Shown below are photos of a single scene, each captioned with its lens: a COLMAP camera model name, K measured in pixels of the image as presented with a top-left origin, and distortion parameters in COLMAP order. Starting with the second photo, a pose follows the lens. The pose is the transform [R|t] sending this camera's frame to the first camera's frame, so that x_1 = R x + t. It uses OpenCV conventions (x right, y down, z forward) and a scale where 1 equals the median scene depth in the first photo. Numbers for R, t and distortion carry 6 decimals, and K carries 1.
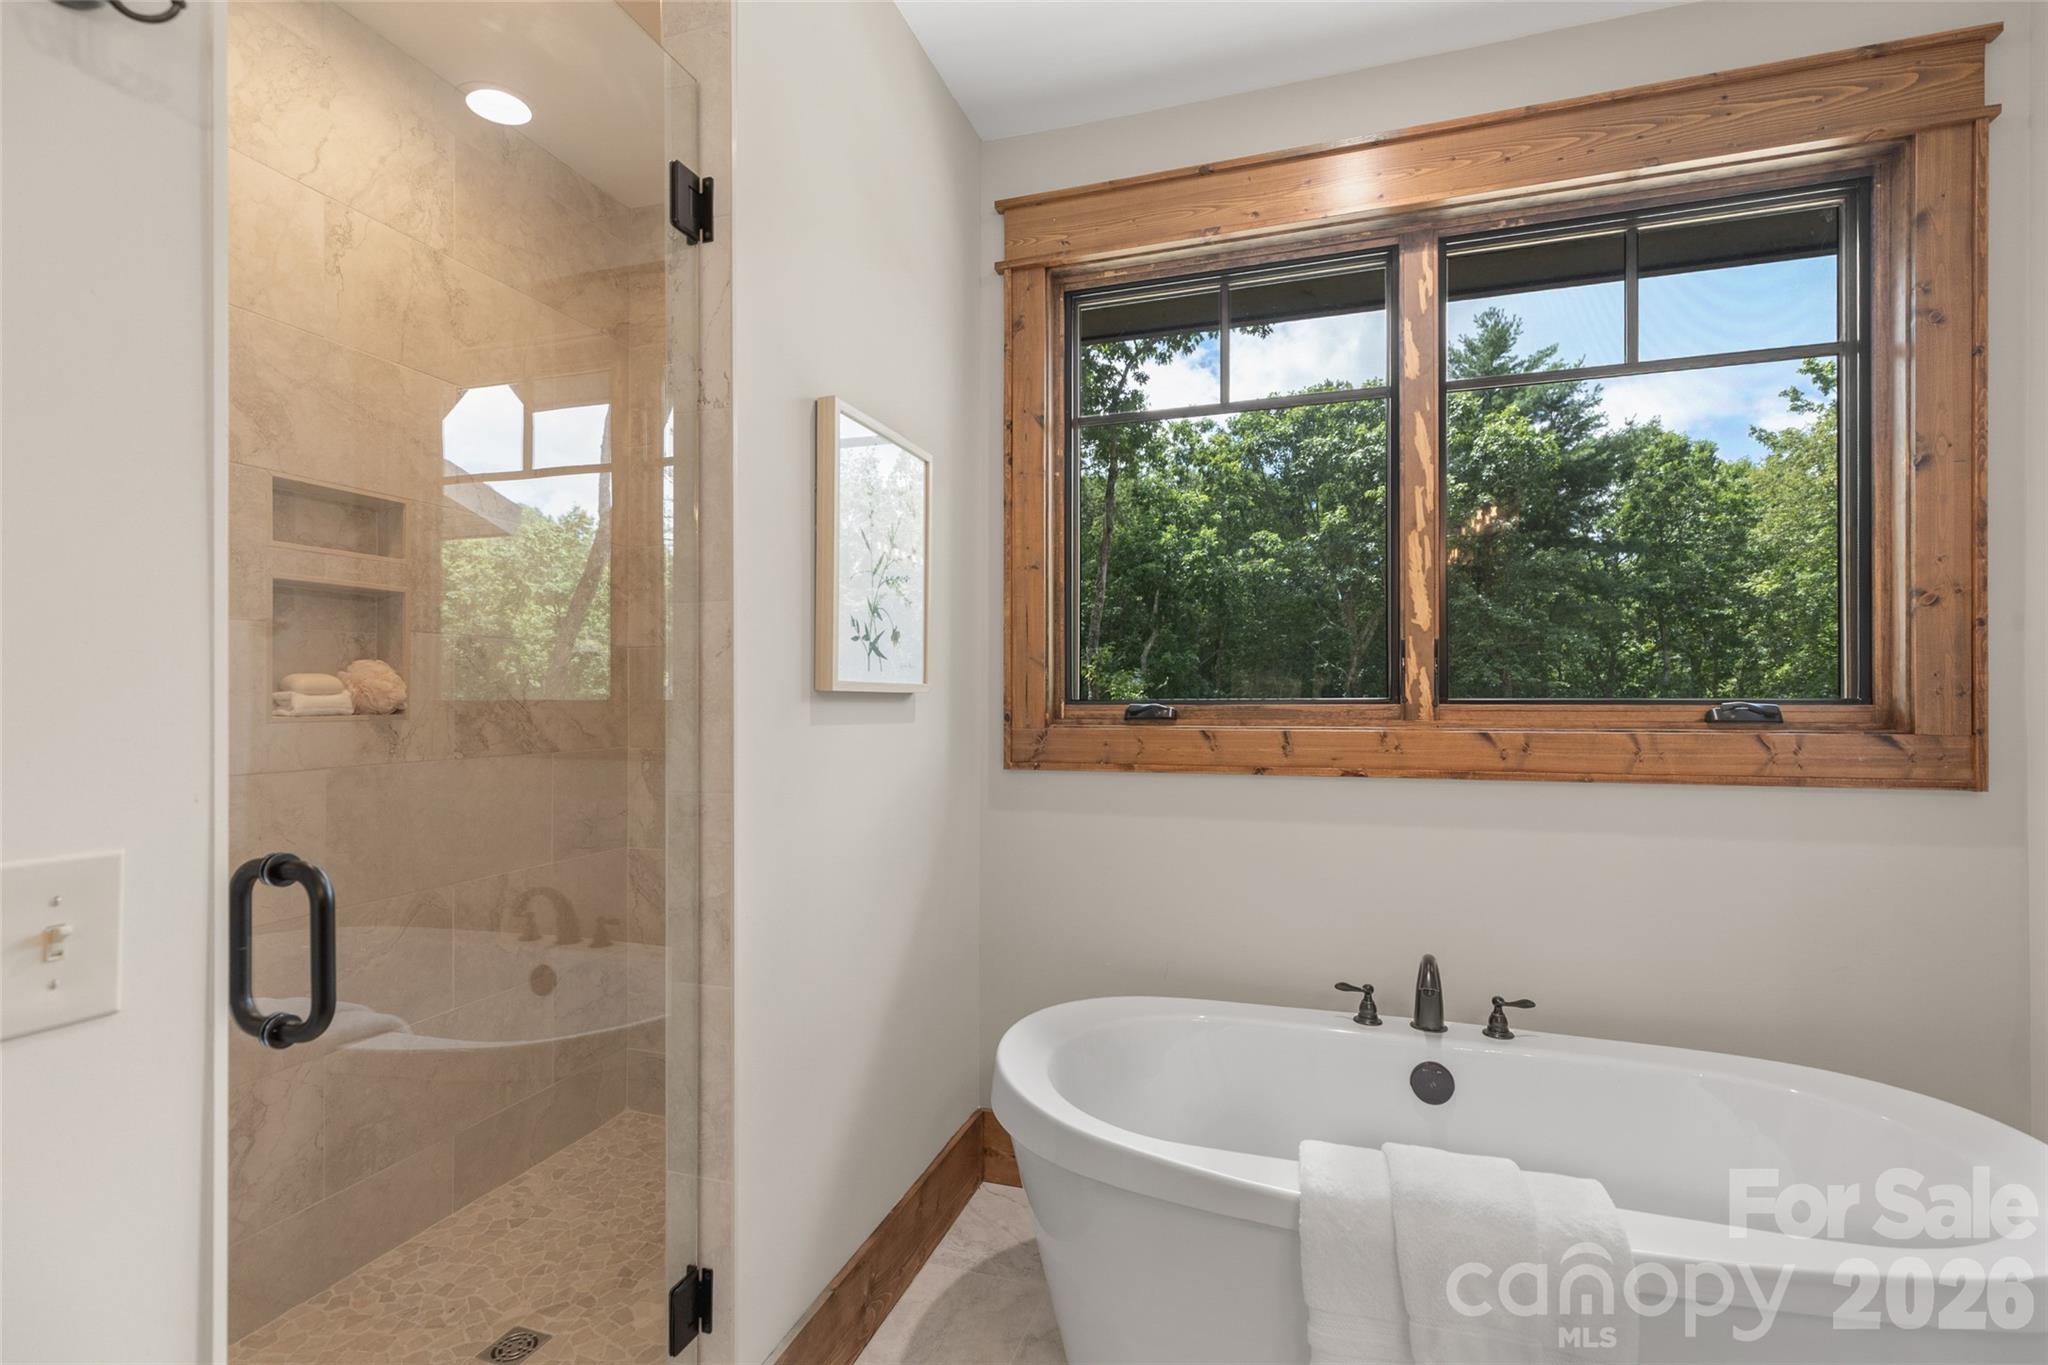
lens RADIAL K [[933.1, 0, 1028.7], [0, 933.1, 690.7], [0, 0, 1]] dist [0.007255, -0.000102]
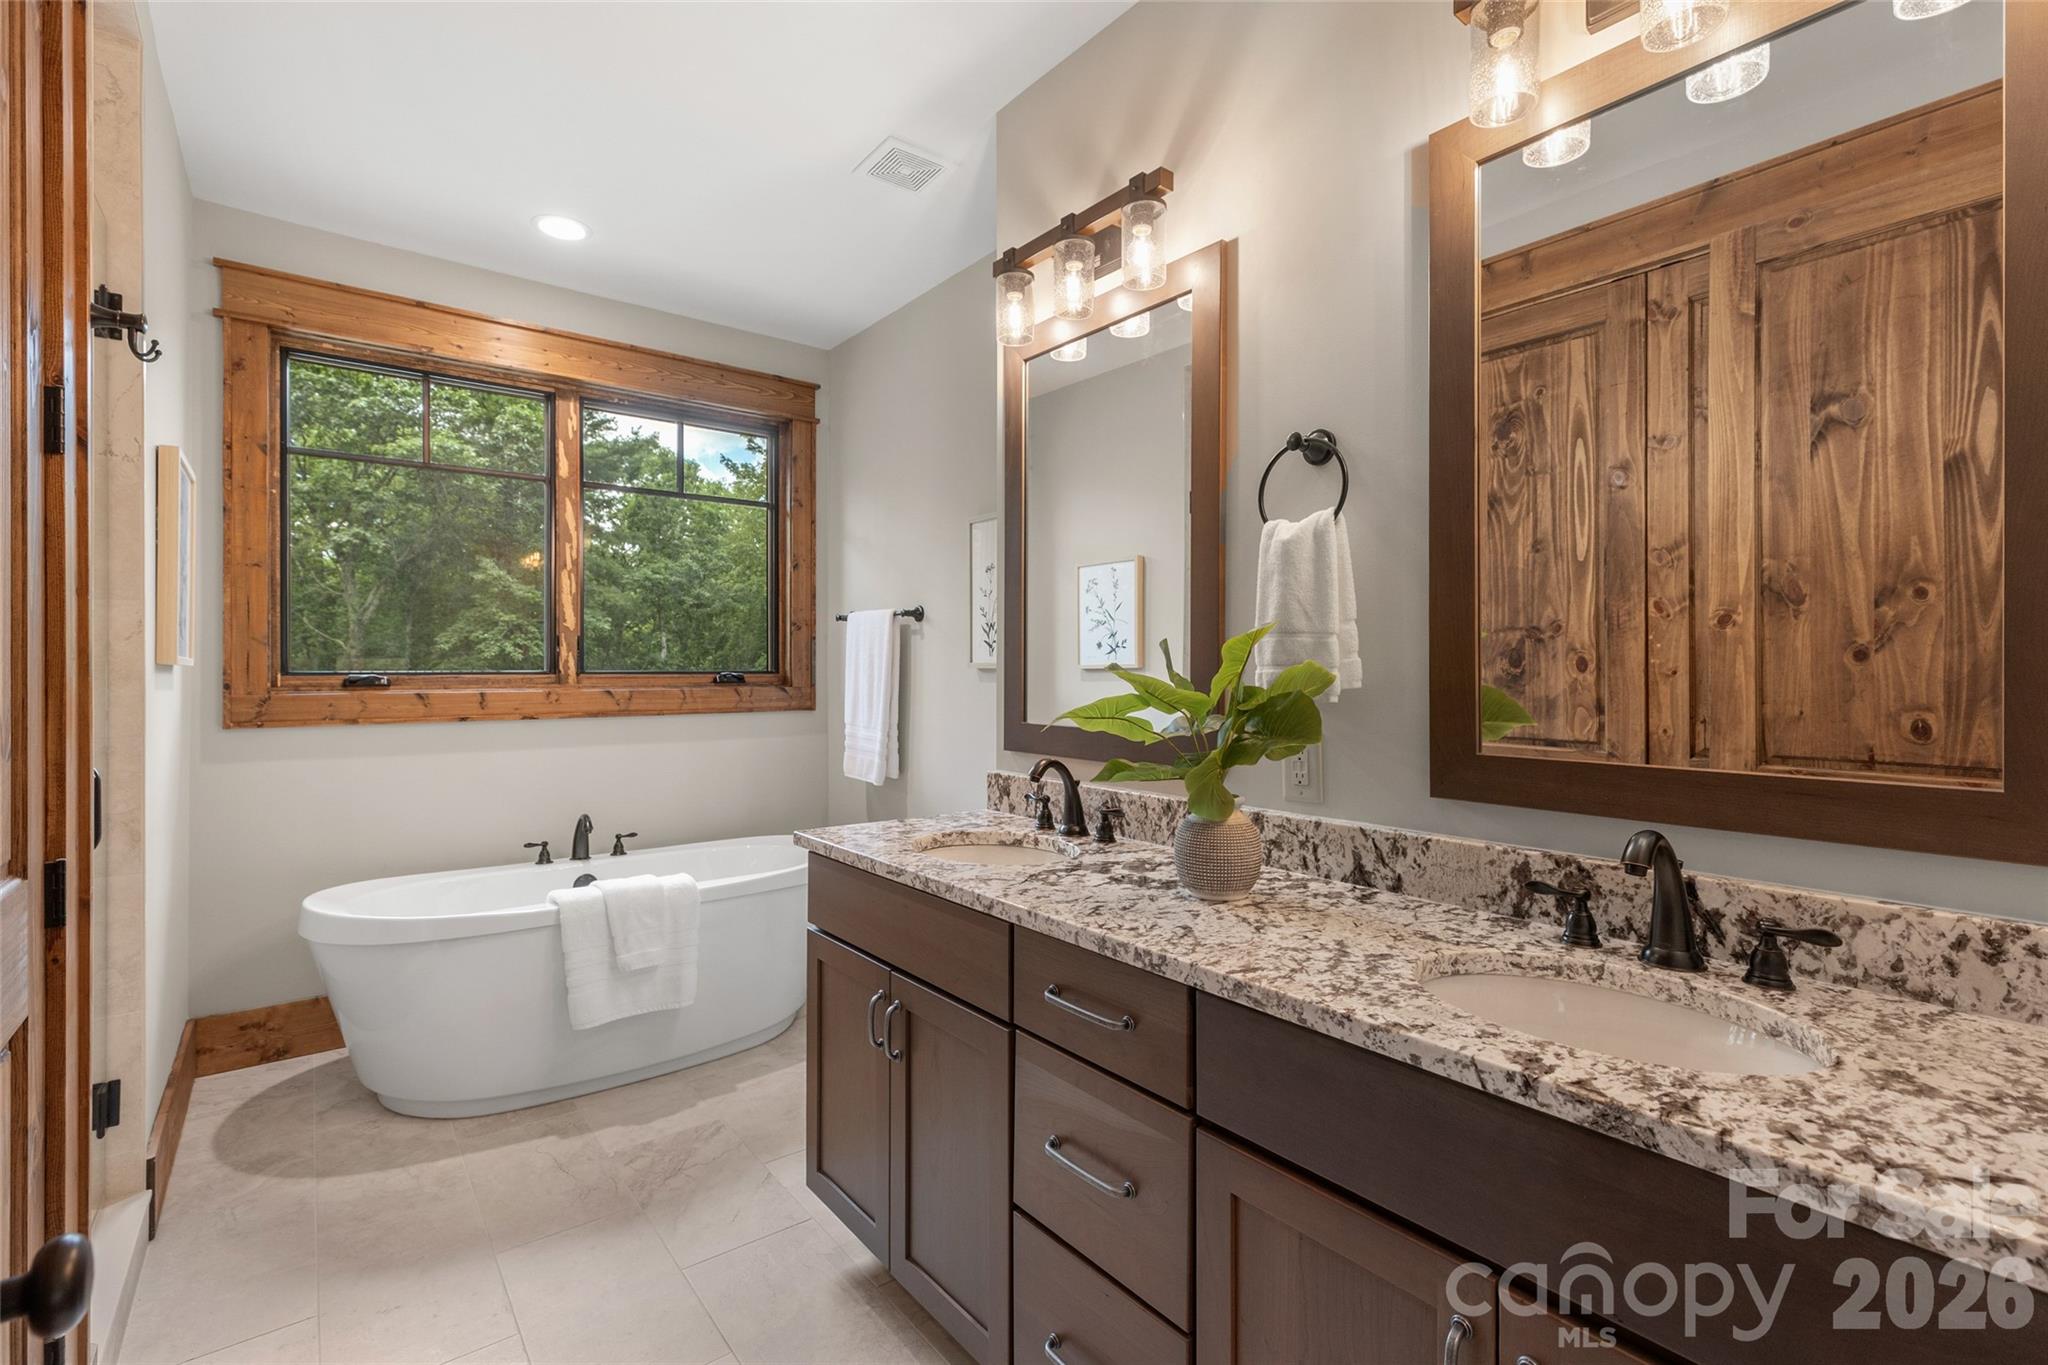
lens RADIAL K [[933.1, 0, 1026.8], [0, 933.1, 671.6], [0, 0, 1]] dist [0.007255, -0.000102]
pose [[0.562508, 0.000017, 0.826792, -0.488112], [-0.005766, 0.999976, 0.003902, -0.001514], [-0.826772, -0.006962, 0.562494, -0.598050]]
